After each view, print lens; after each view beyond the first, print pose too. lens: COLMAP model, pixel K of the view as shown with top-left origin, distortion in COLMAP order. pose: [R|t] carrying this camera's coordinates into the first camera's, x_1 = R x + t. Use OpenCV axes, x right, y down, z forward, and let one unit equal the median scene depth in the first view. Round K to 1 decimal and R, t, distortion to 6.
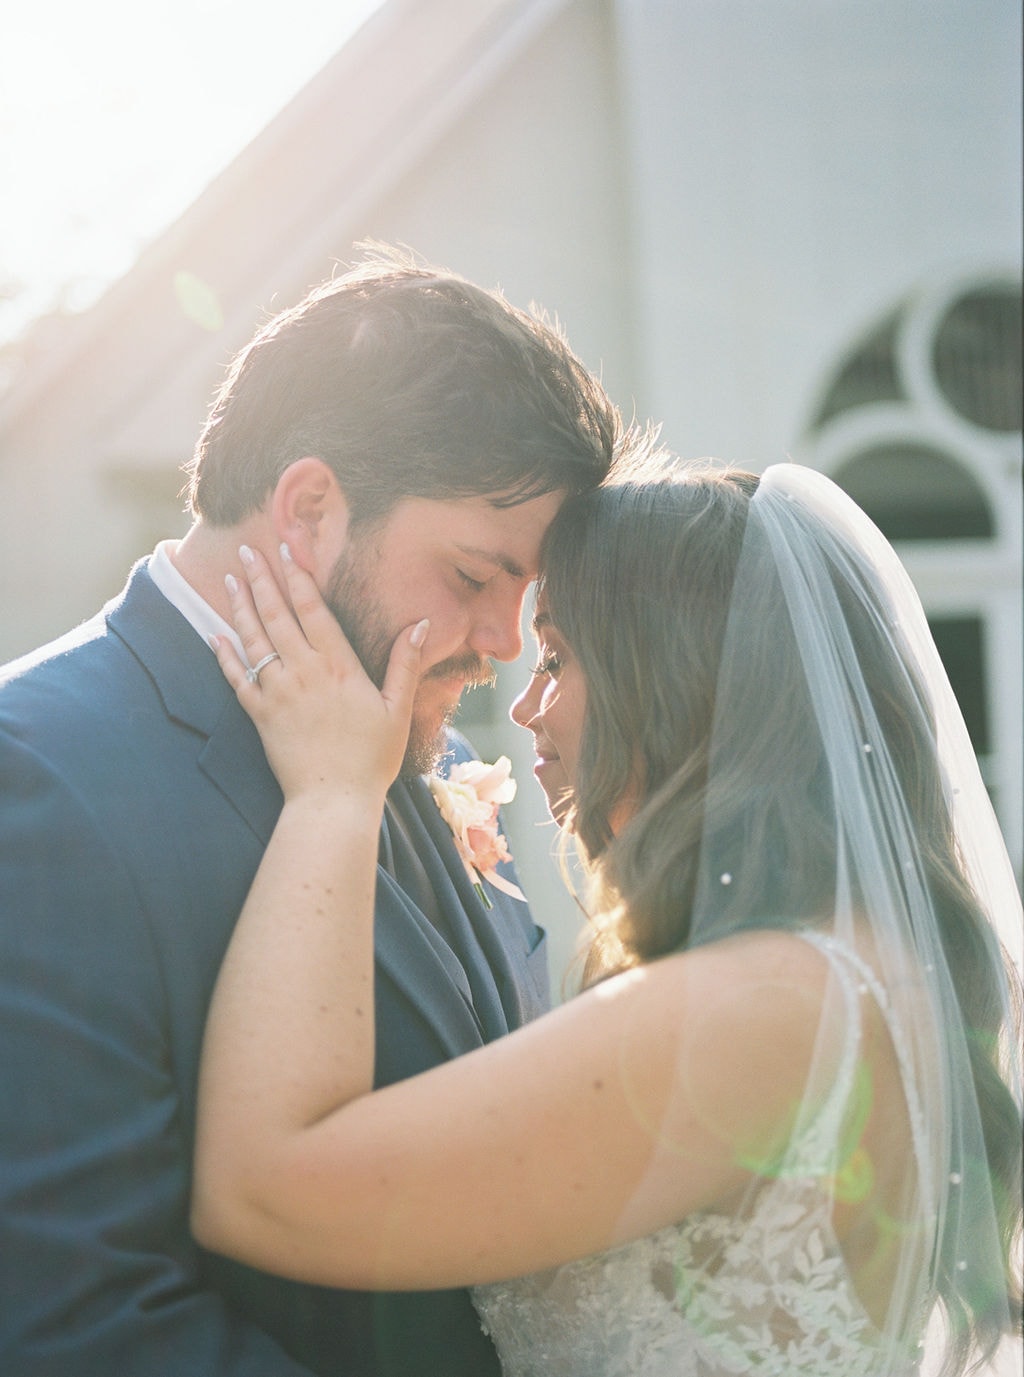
lens RADIAL K [[2014.6, 0, 512.0], [0, 2014.6, 688.5], [0, 0, 1]] dist [-0.114370, -0.034717]
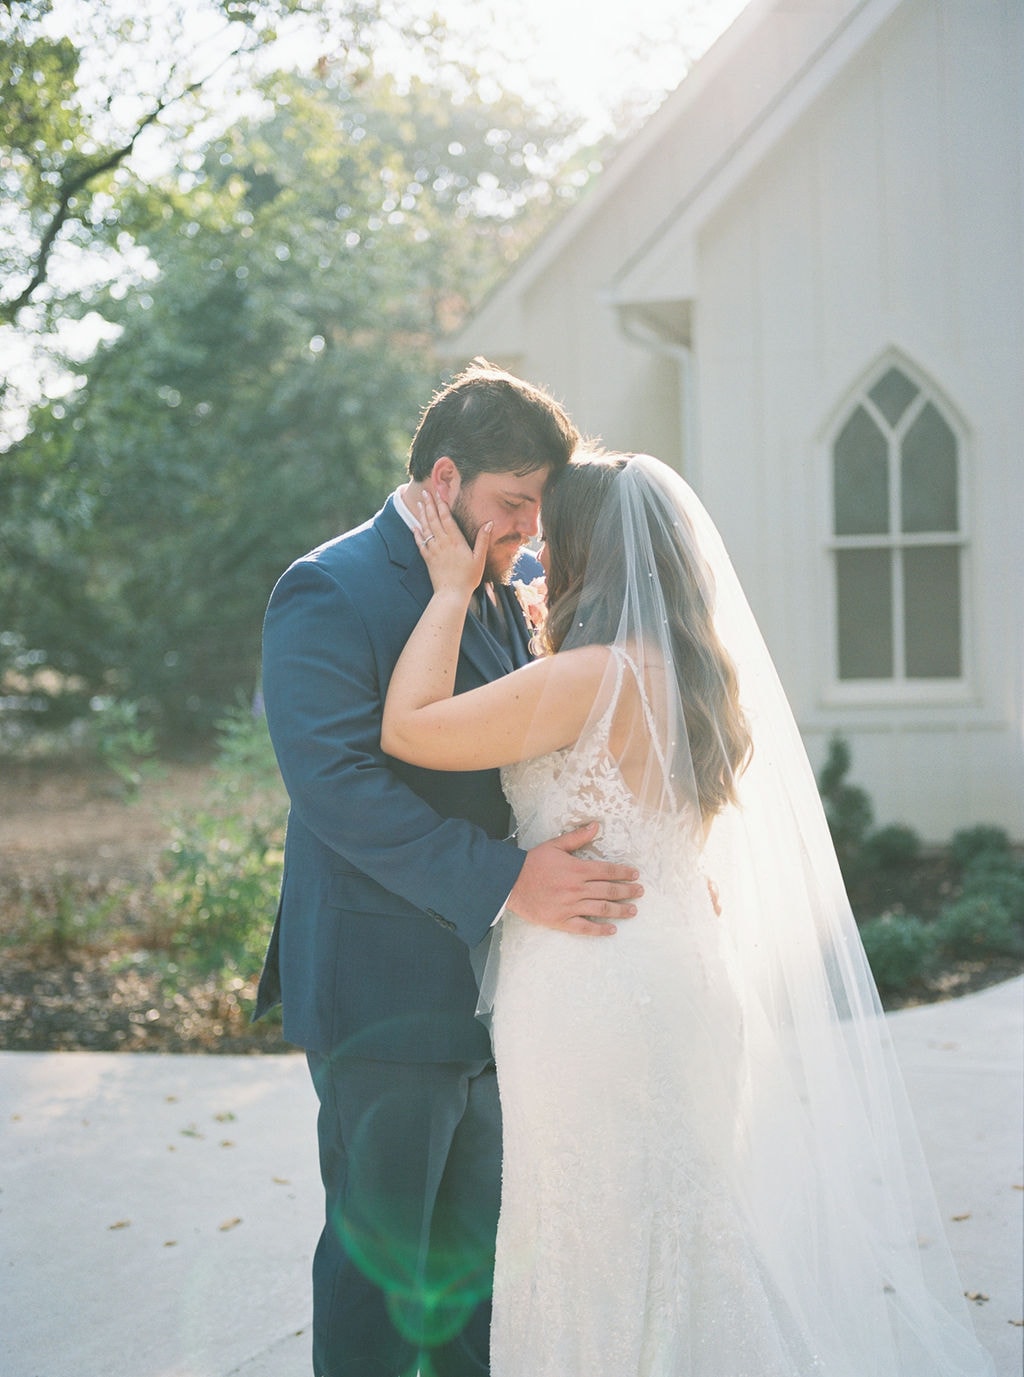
lens RADIAL K [[2014.6, 0, 512.0], [0, 2014.6, 688.5], [0, 0, 1]] dist [-0.114370, -0.034717]
pose [[0.962536, 0.022618, -0.270210, 0.666082], [0.007311, 0.993988, 0.109242, -0.101302], [0.271057, -0.107125, 0.956584, -1.412997]]
